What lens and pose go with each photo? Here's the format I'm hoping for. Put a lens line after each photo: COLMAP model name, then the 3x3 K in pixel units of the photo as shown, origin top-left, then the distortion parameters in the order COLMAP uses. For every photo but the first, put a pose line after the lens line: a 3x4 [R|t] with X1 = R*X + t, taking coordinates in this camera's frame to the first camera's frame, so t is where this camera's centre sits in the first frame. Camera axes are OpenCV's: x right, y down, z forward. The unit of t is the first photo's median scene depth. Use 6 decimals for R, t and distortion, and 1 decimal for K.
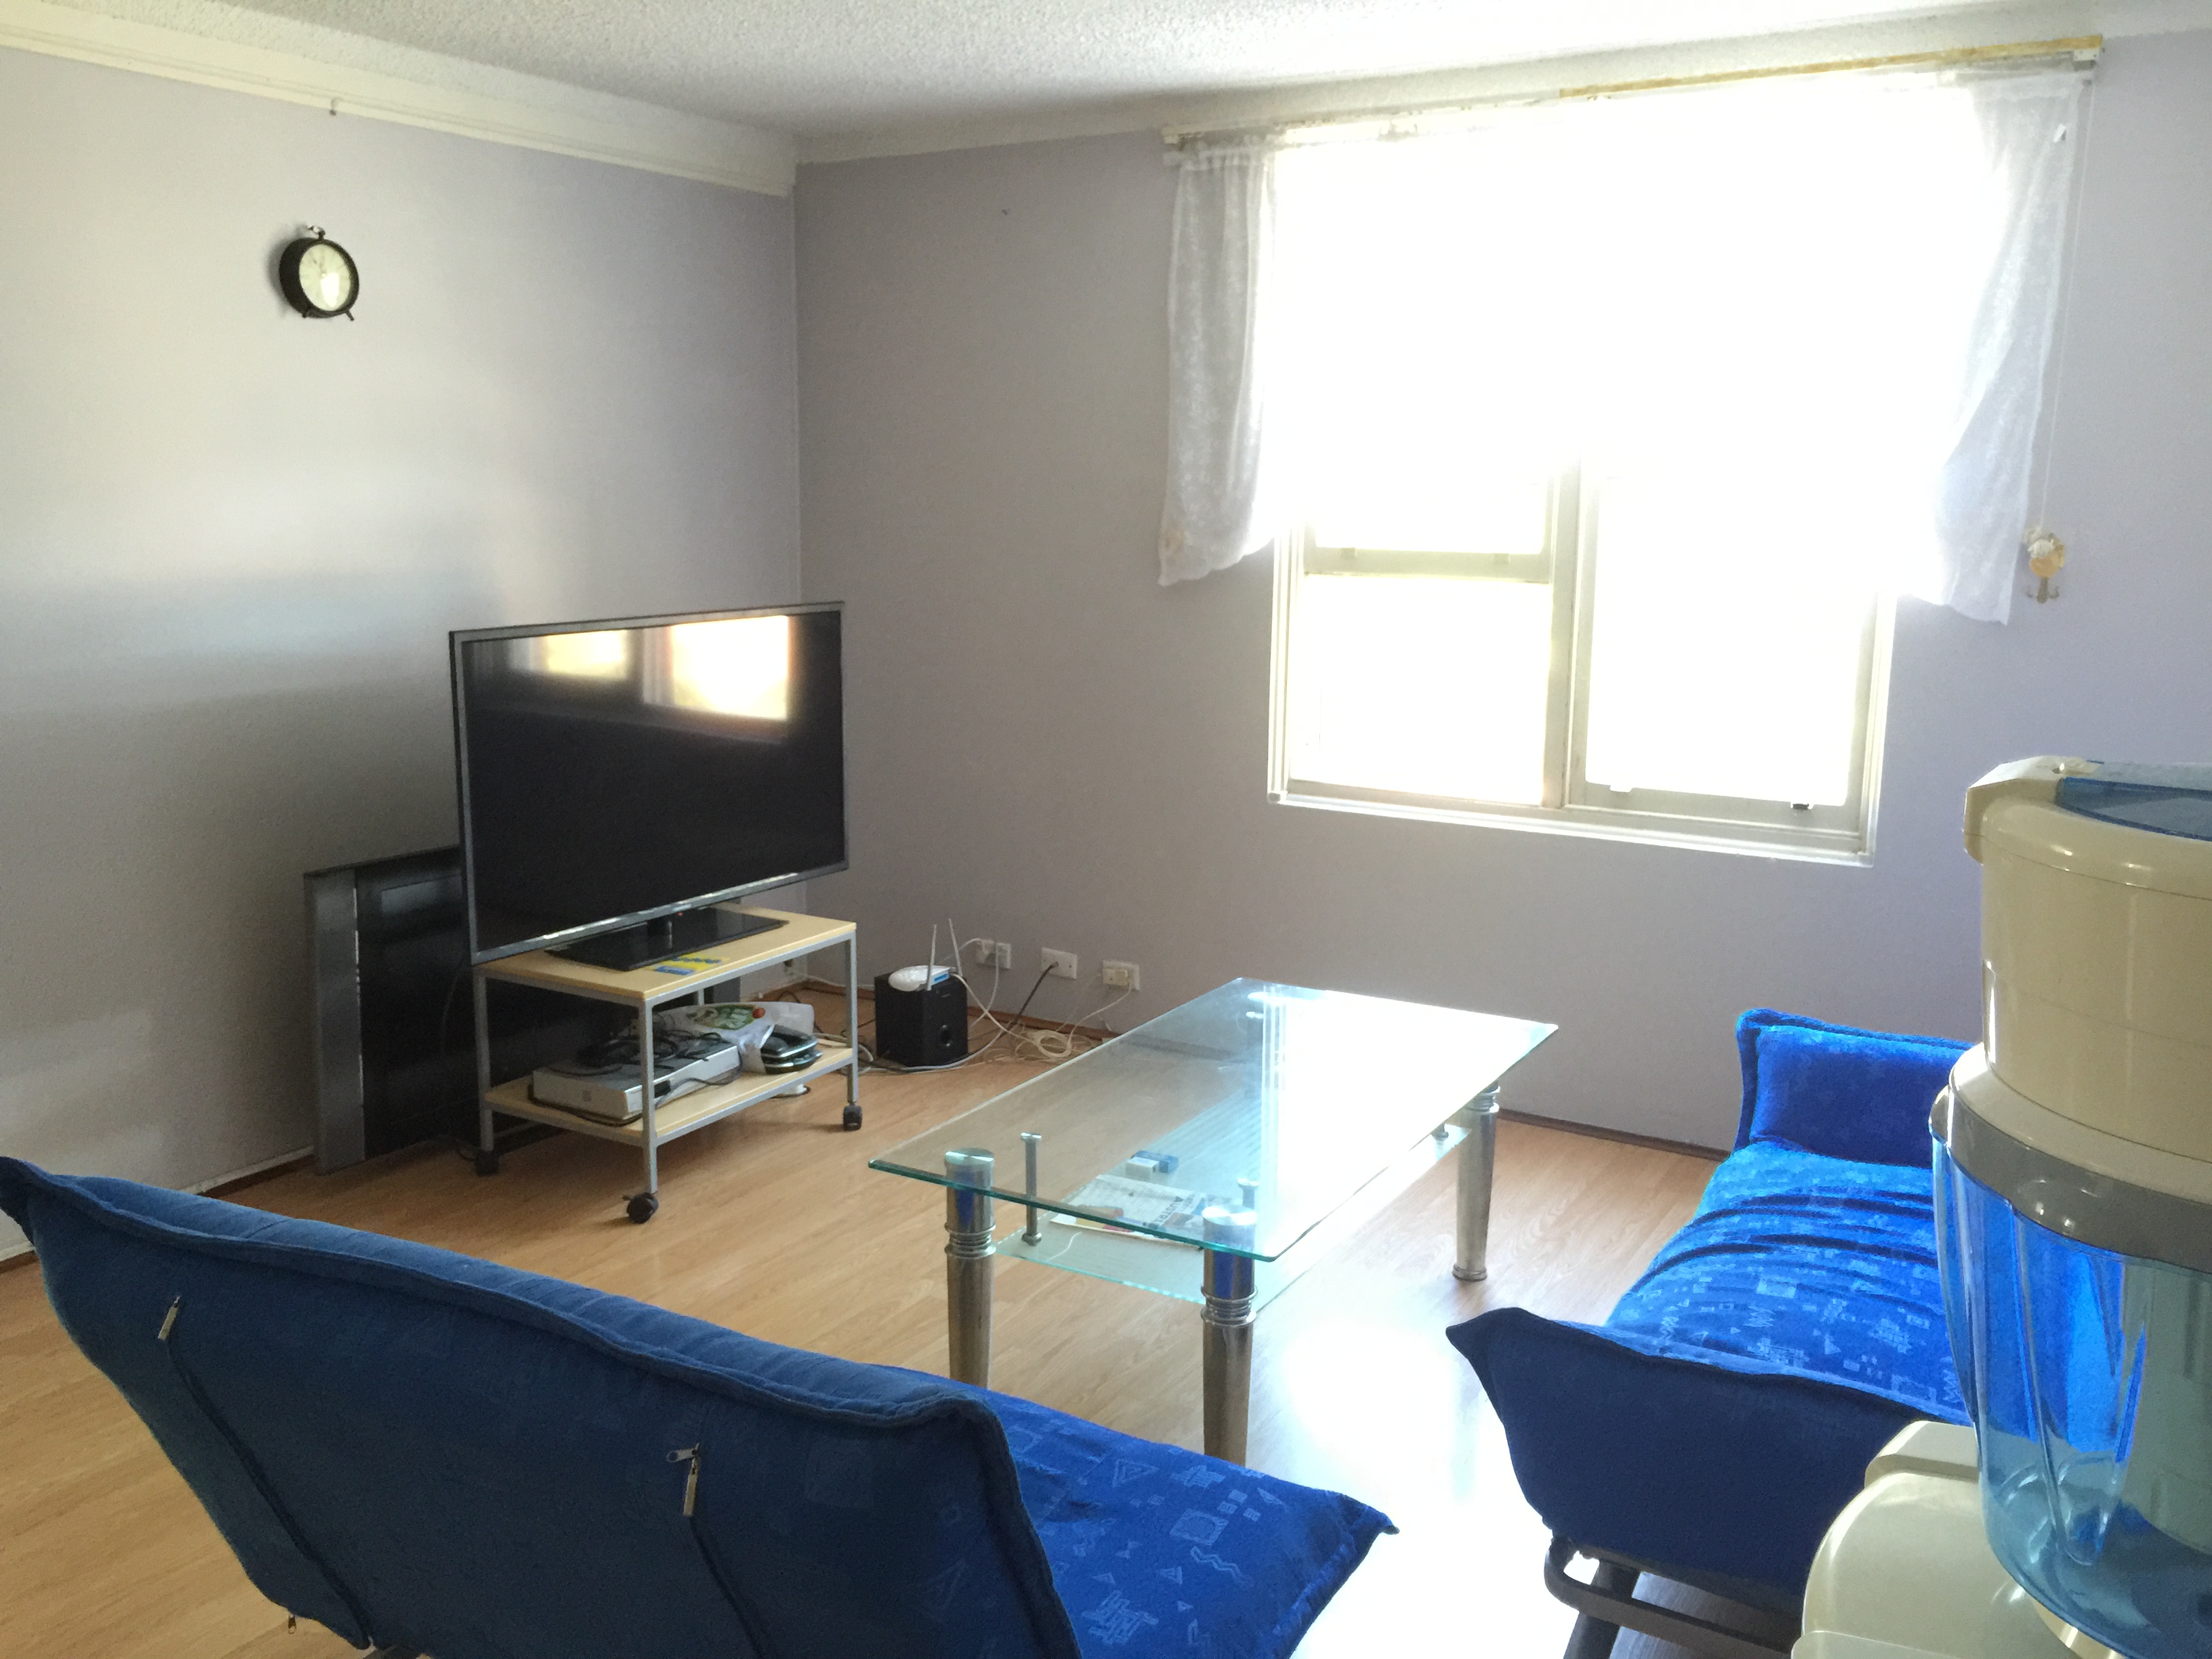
lens RADIAL K [[1878.9, 0, 1106.0], [0, 1878.9, 829.5], [0, 0, 1]] dist [0.047658, -0.080072]
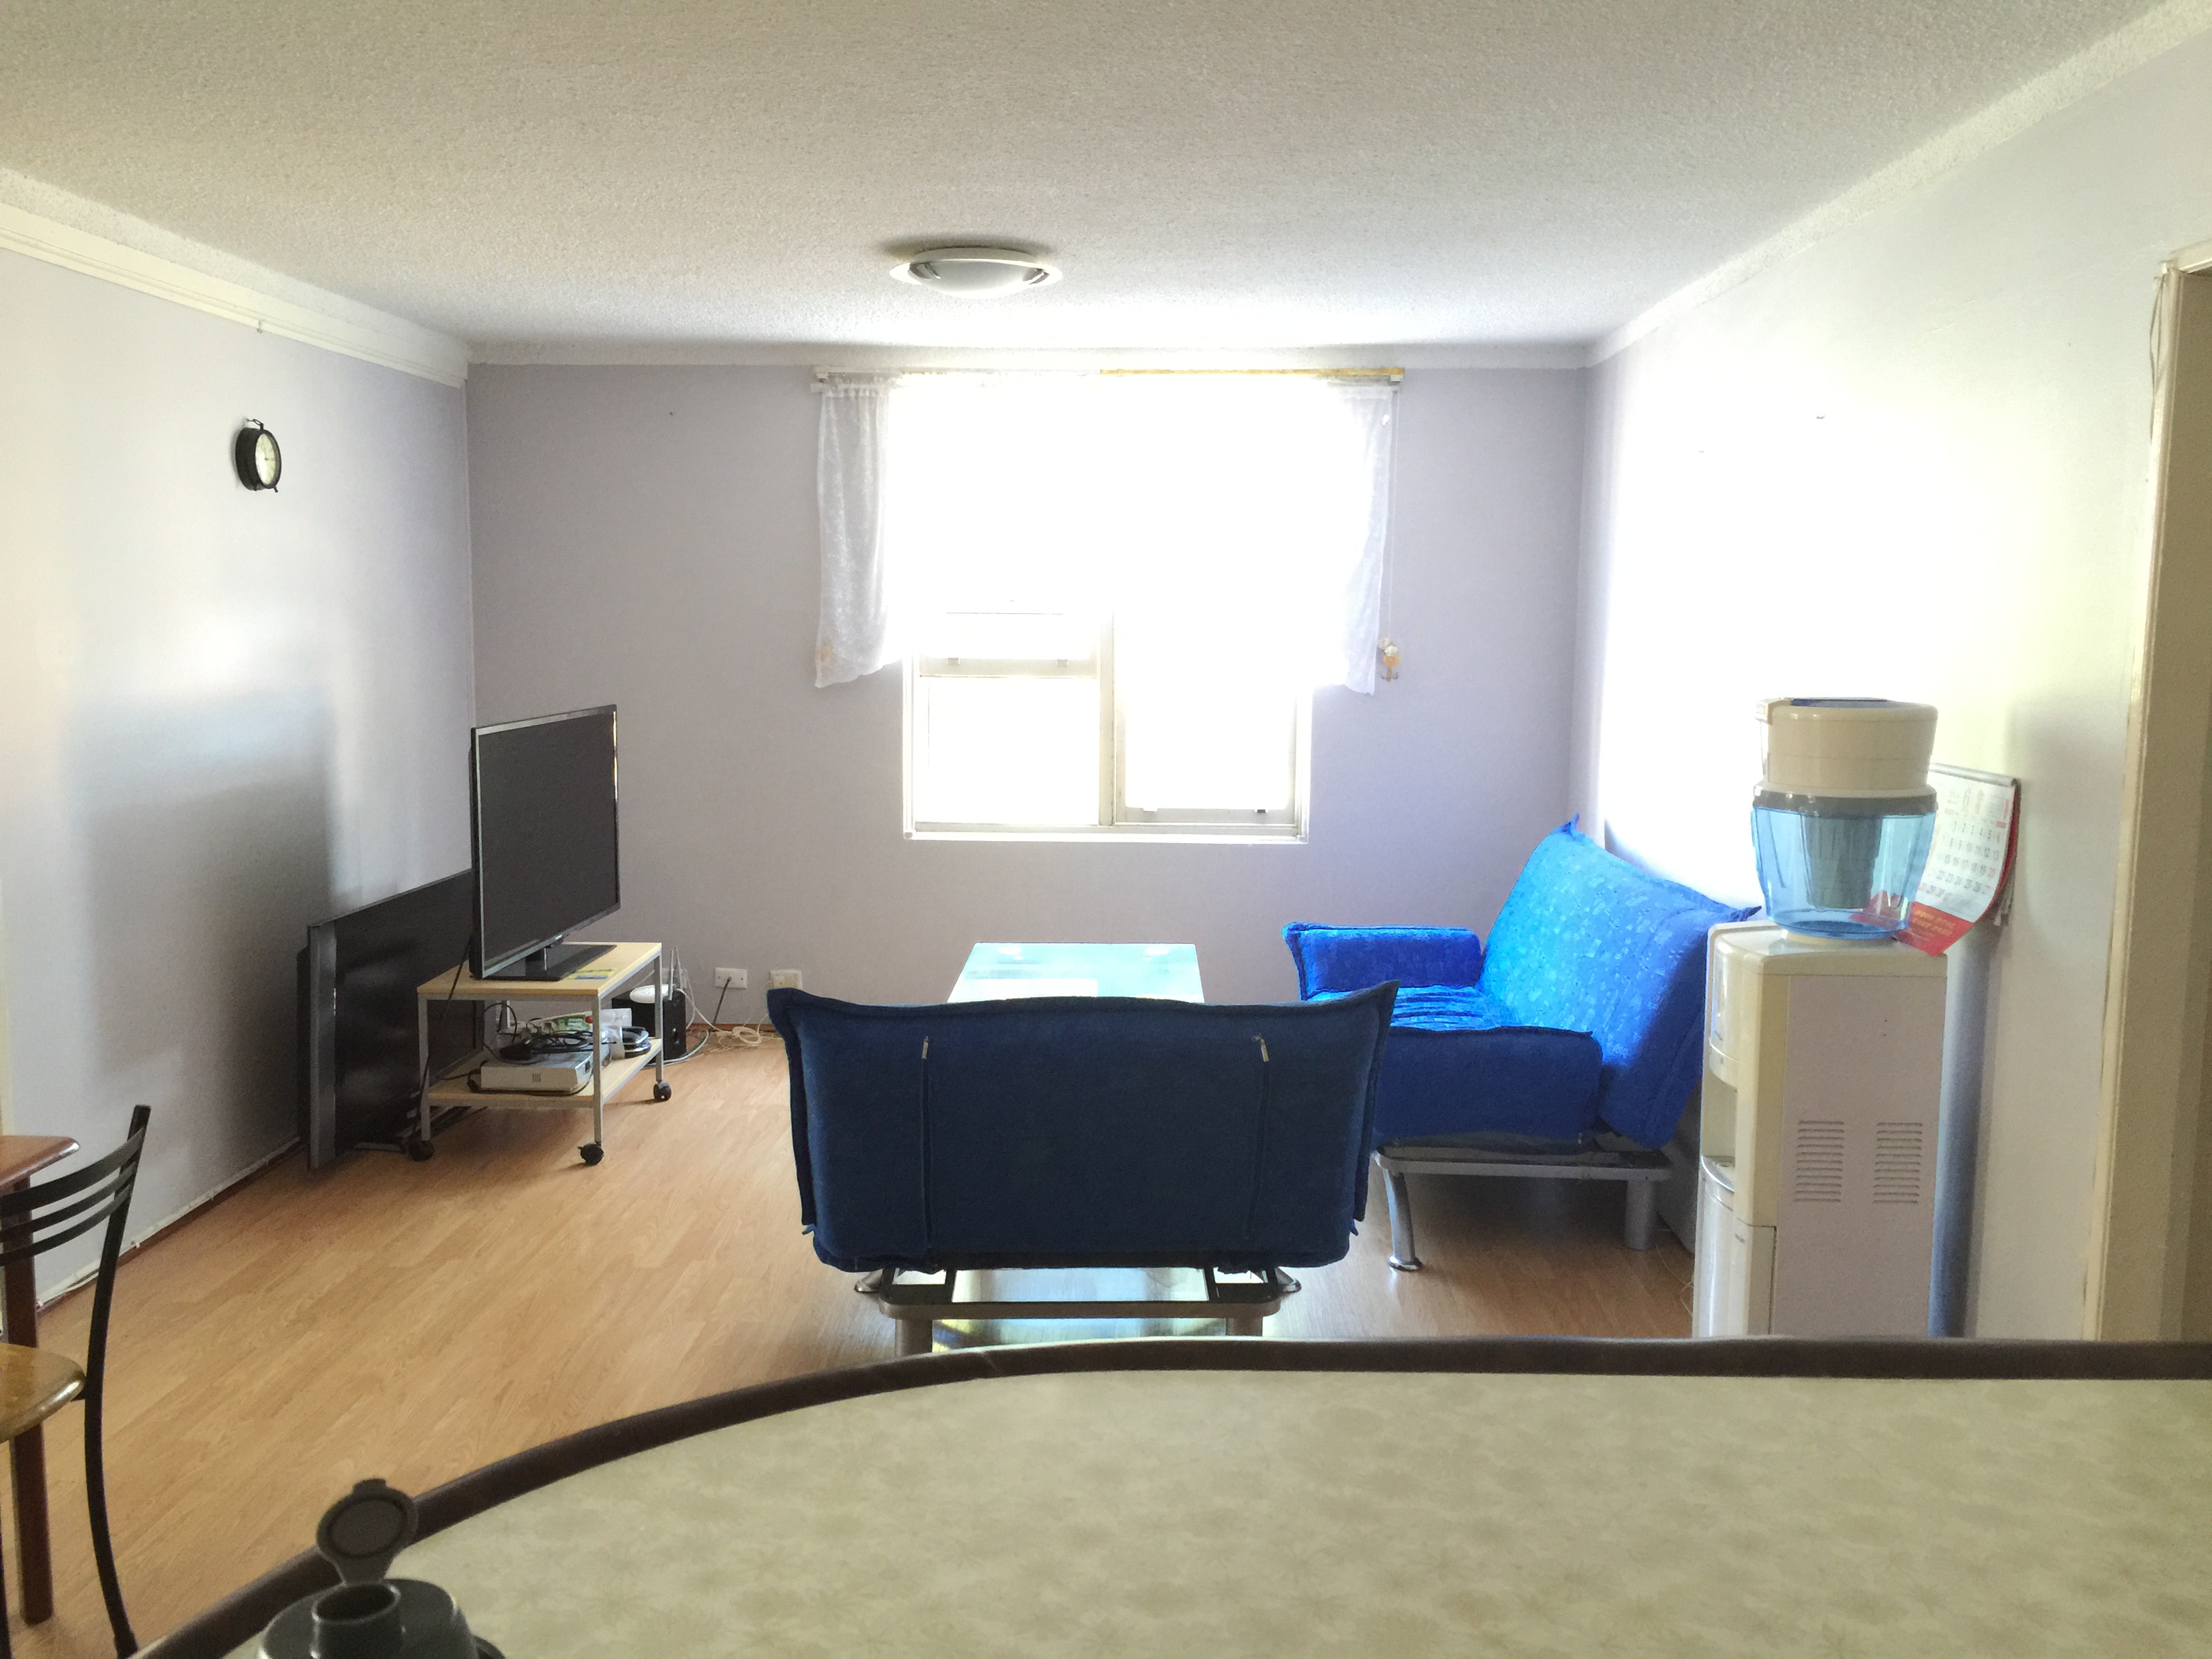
lens RADIAL K [[1896.1, 0, 1106.0], [0, 1896.1, 829.5], [0, 0, 1]] dist [0.005938, 0.006370]
pose [[0.869438, -0.061180, 0.490239, -0.512732], [0.091900, 0.995012, -0.038810, 0.050916], [-0.485419, 0.078795, 0.870723, -0.328241]]
